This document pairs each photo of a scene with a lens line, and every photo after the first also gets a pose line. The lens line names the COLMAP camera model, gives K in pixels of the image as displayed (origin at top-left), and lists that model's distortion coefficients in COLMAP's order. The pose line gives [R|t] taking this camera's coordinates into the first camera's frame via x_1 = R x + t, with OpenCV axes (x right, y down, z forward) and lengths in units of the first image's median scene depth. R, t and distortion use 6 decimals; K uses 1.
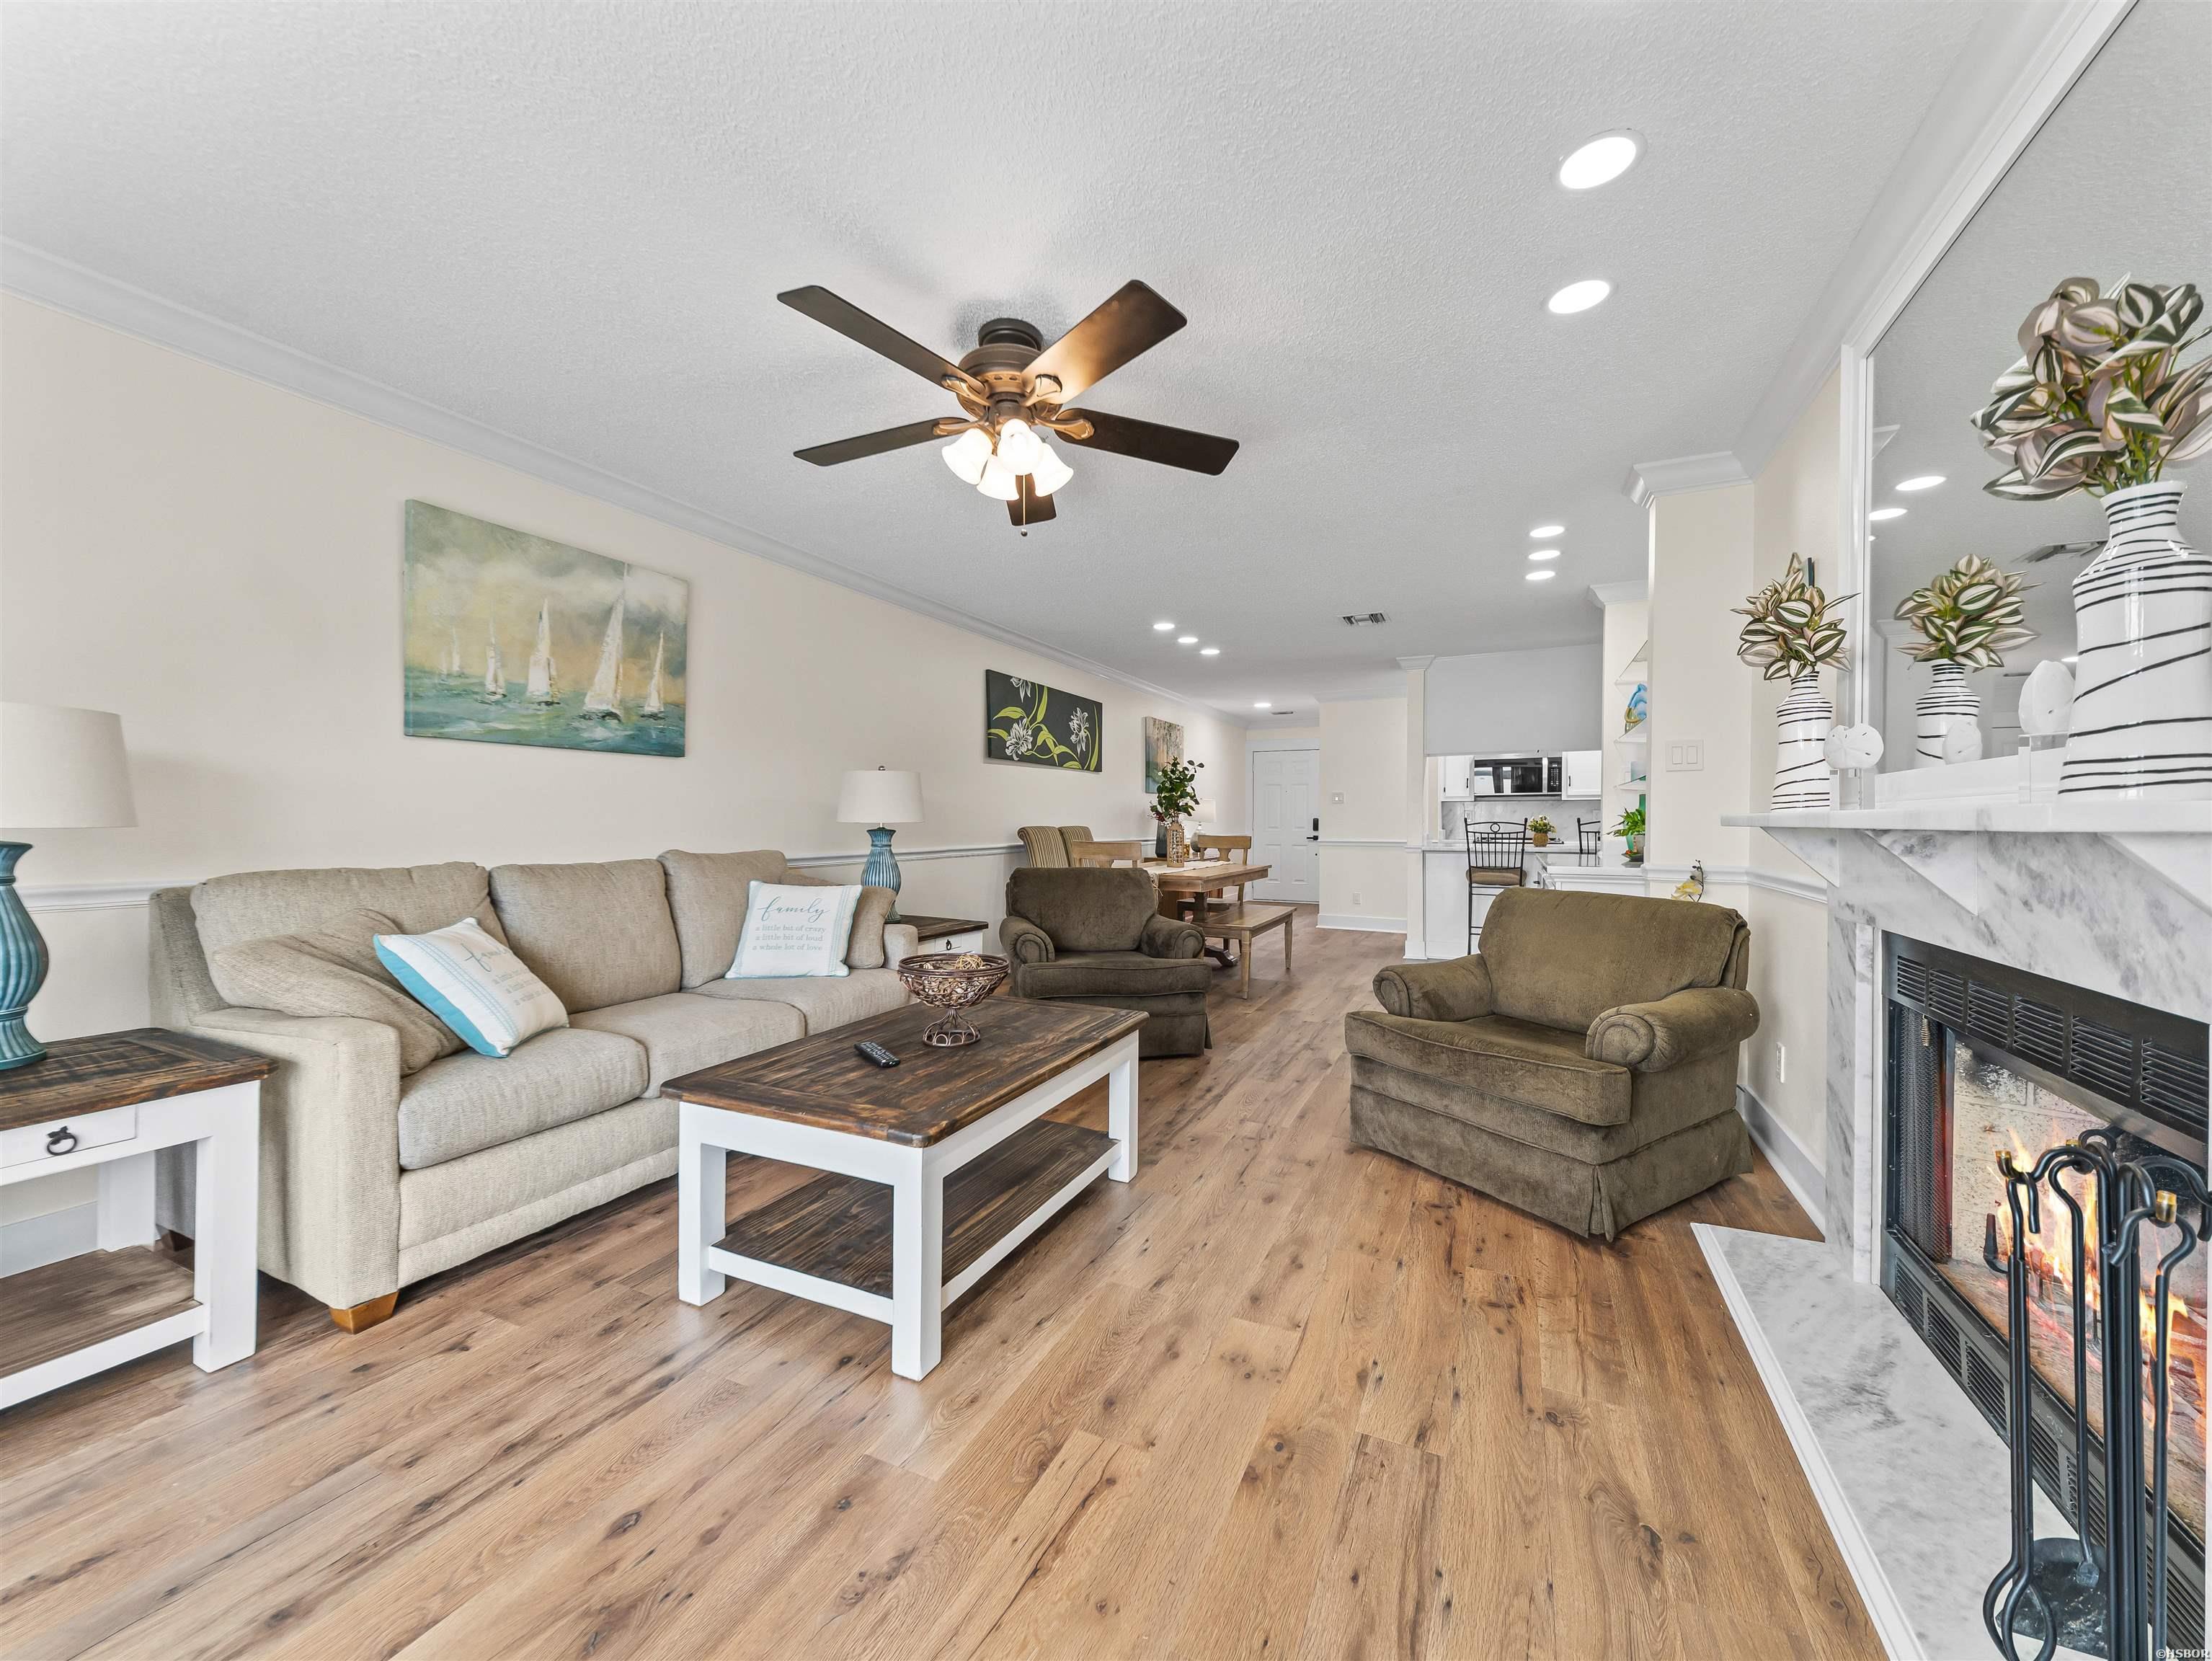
lens RADIAL K [[863.5, 0, 1101.2], [0, 863.5, 827.6], [0, 0, 1]] dist [0.030017, -0.010154]
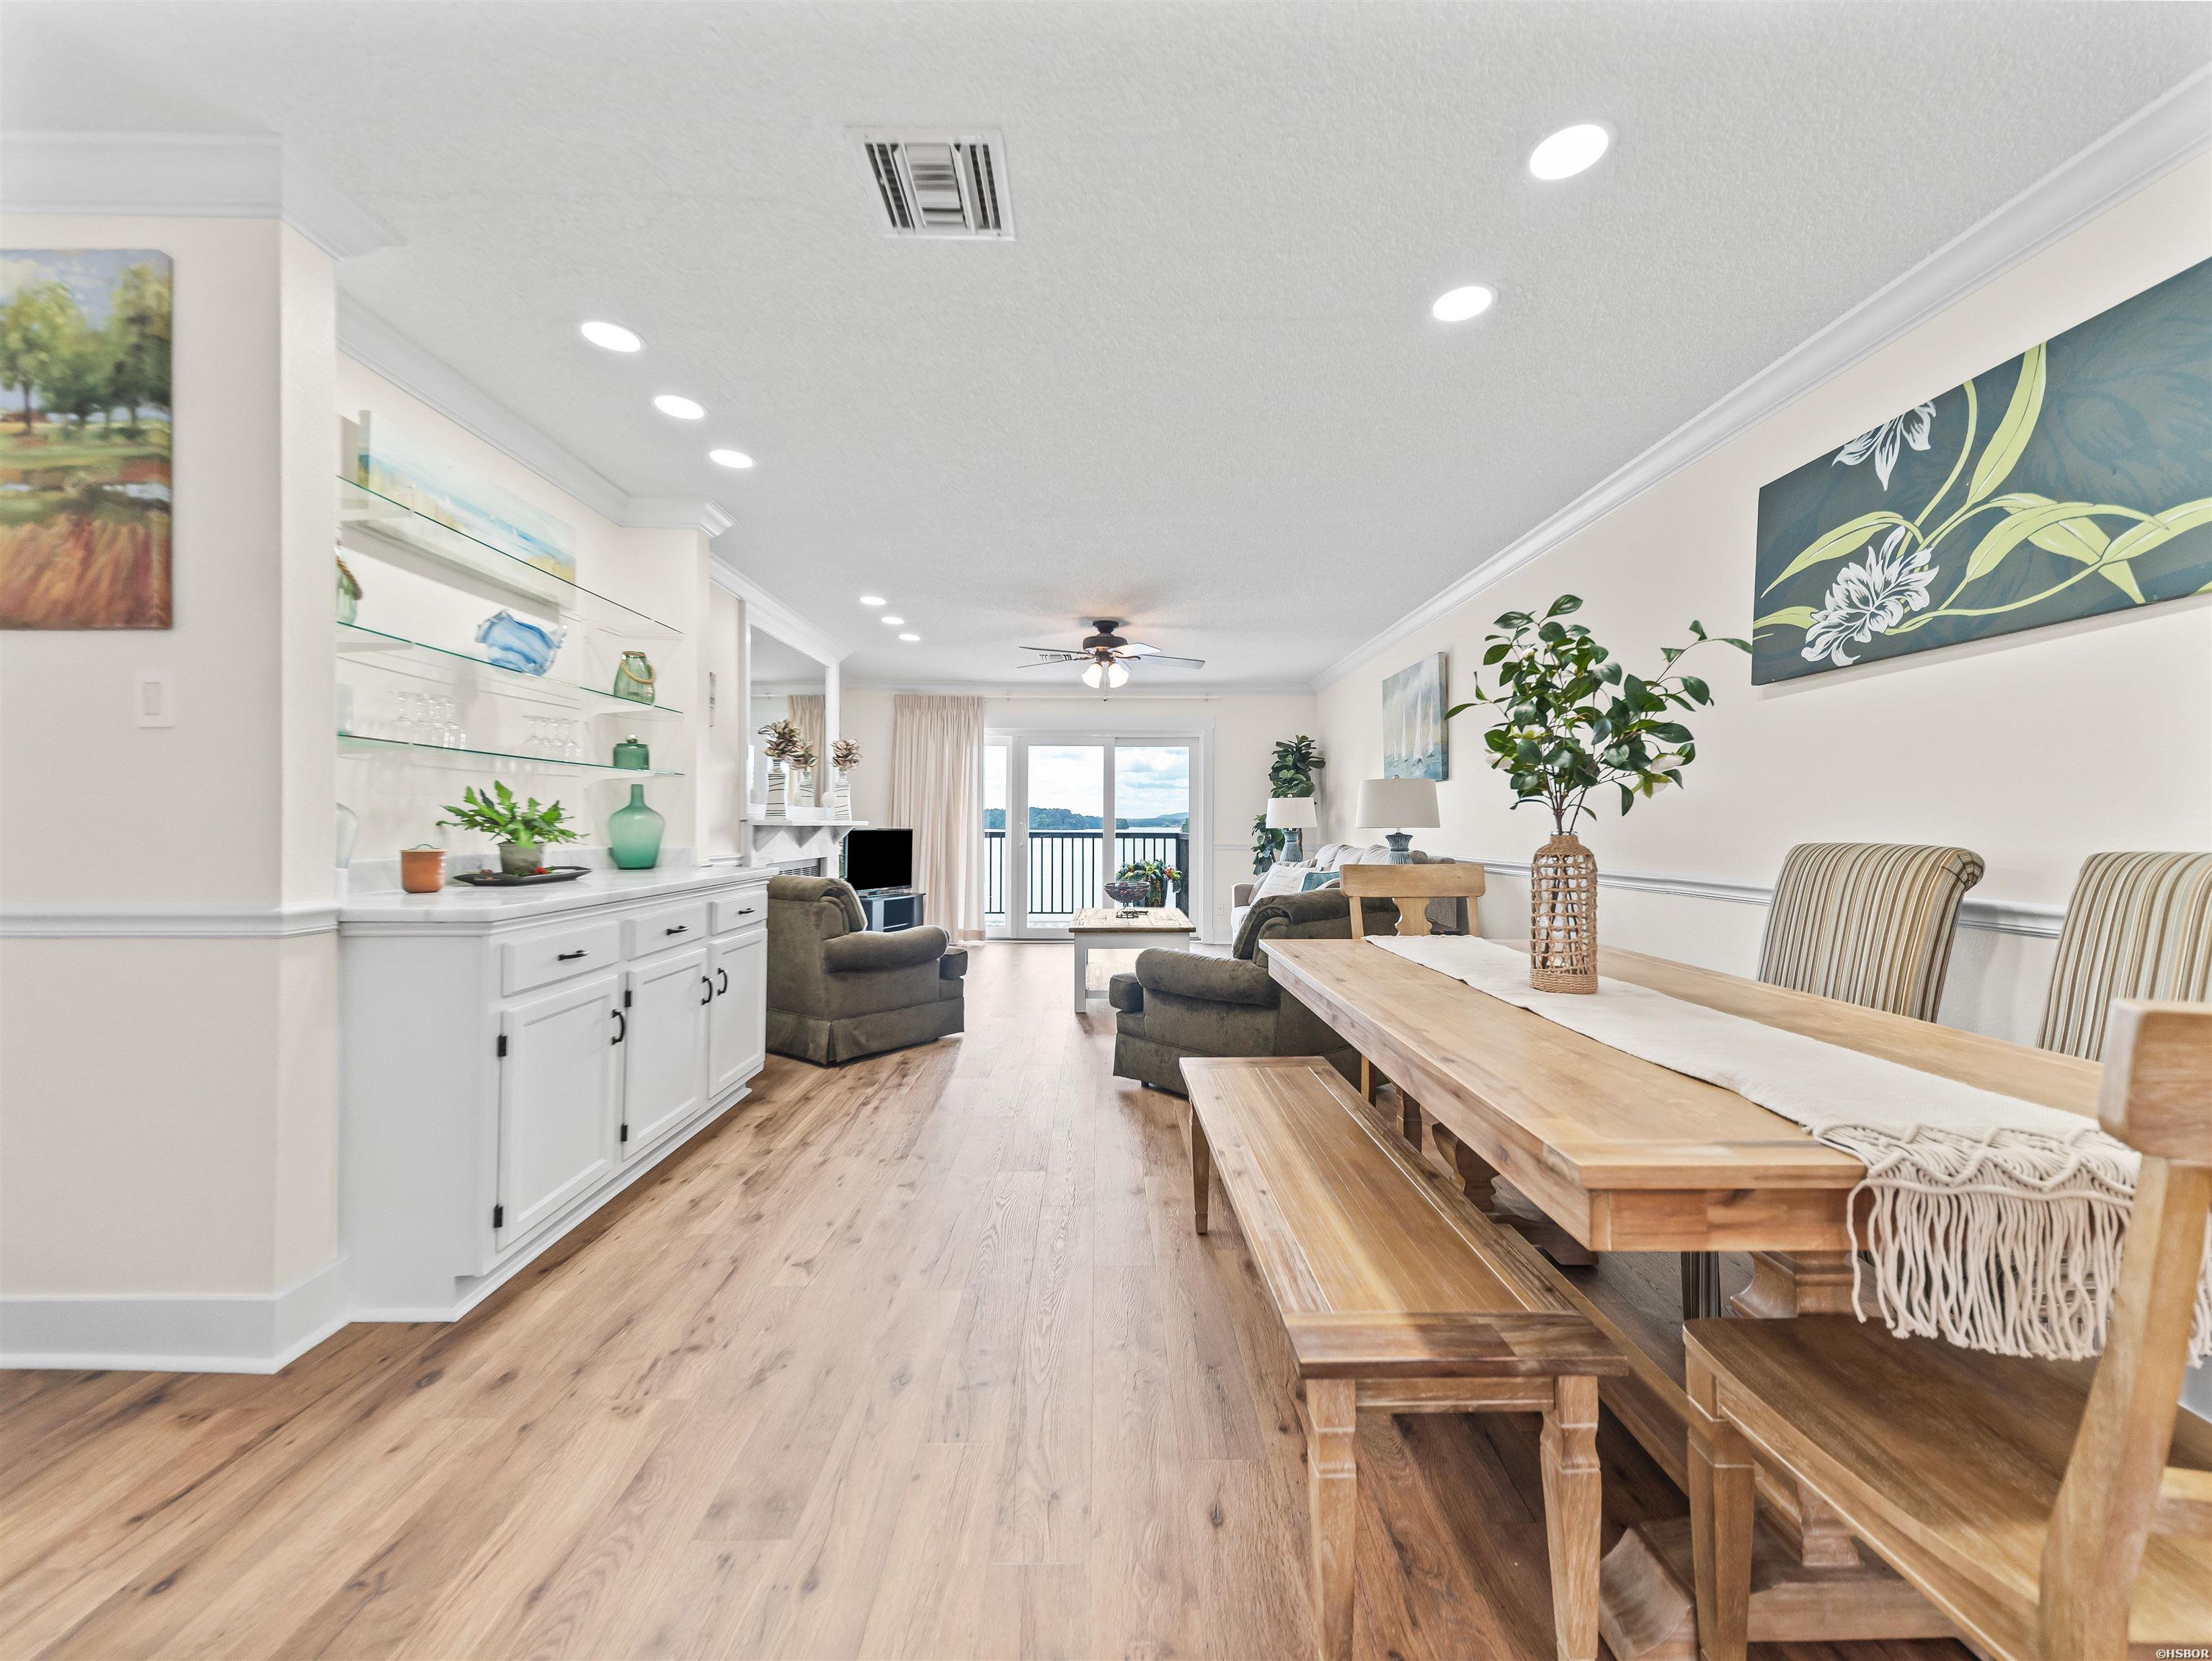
lens RADIAL K [[863.5, 0, 1111.8], [0, 863.5, 815.5], [0, 0, 1]] dist [0.030017, -0.010154]
pose [[-0.900142, -0.005991, -0.435556, 0.826775], [-0.004630, 0.999981, -0.004187, -0.024512], [0.435573, -0.001752, -0.900152, 2.847096]]
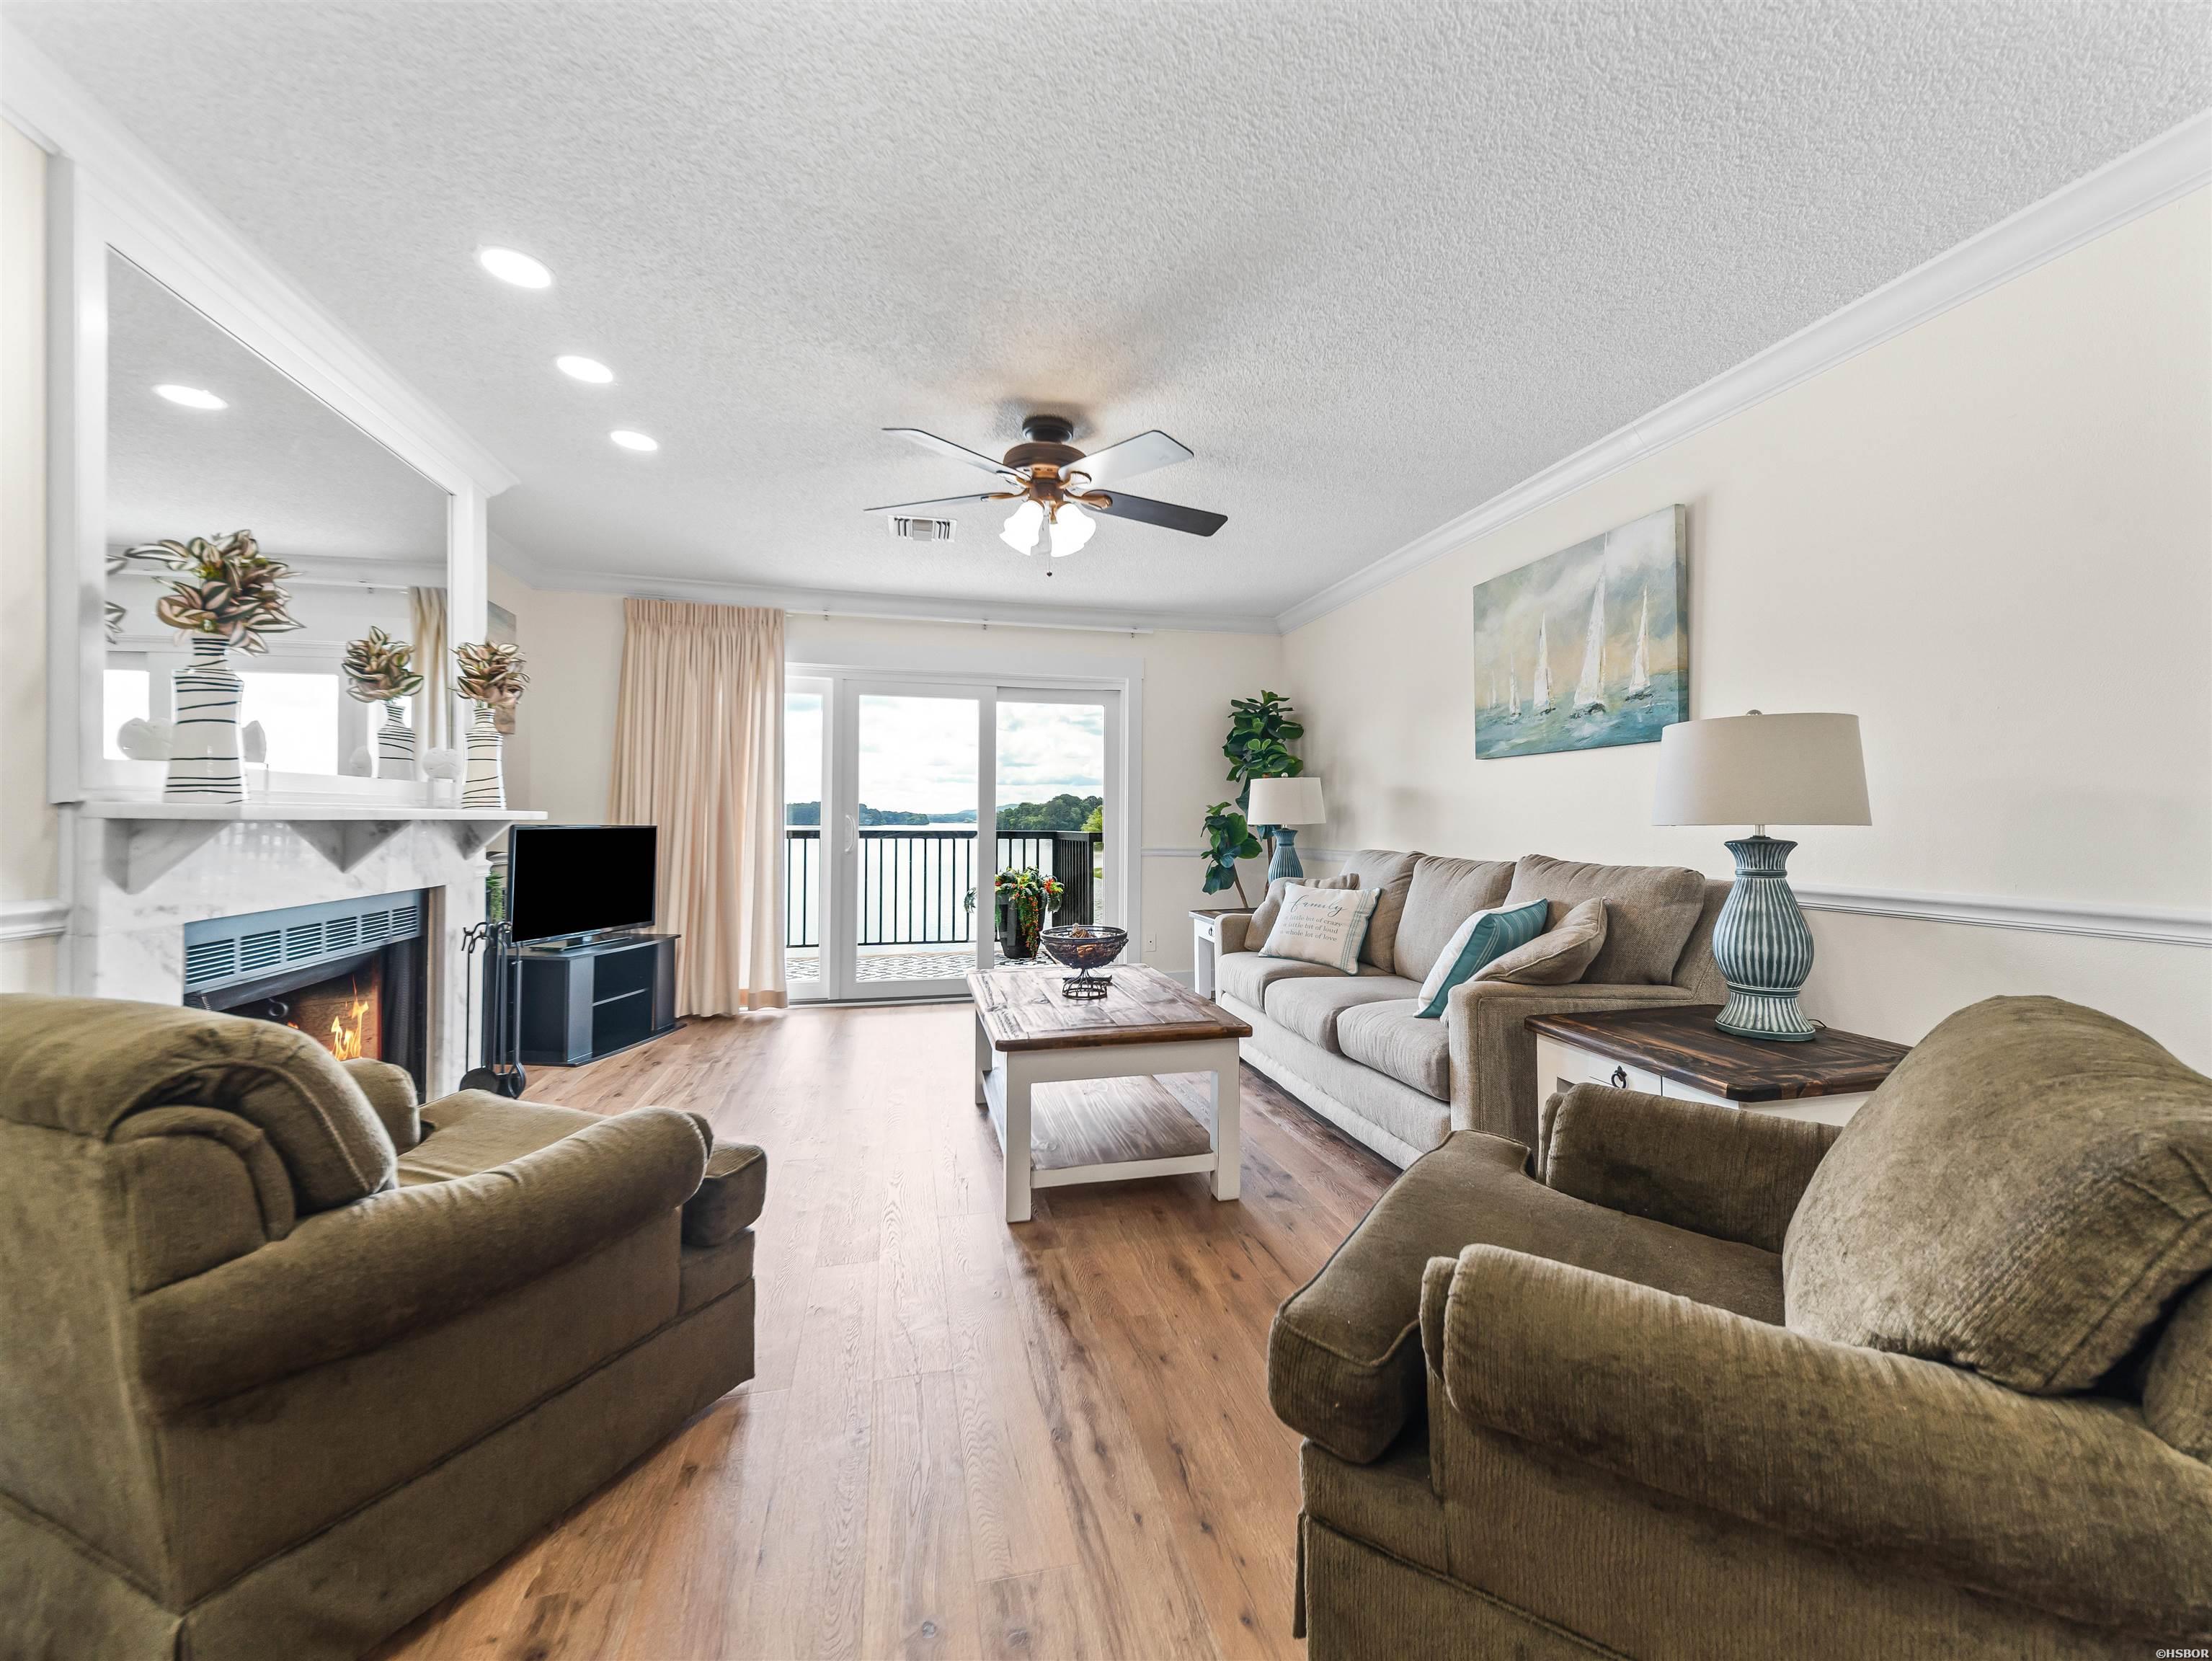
lens RADIAL K [[863.5, 0, 1102.7], [0, 863.5, 816.5], [0, 0, 1]] dist [0.030017, -0.010154]
pose [[-0.783192, -0.004831, -0.621761, 0.541863], [-0.007429, 0.999971, 0.001589, -0.015864], [0.621736, 0.005863, -0.783205, 1.835444]]
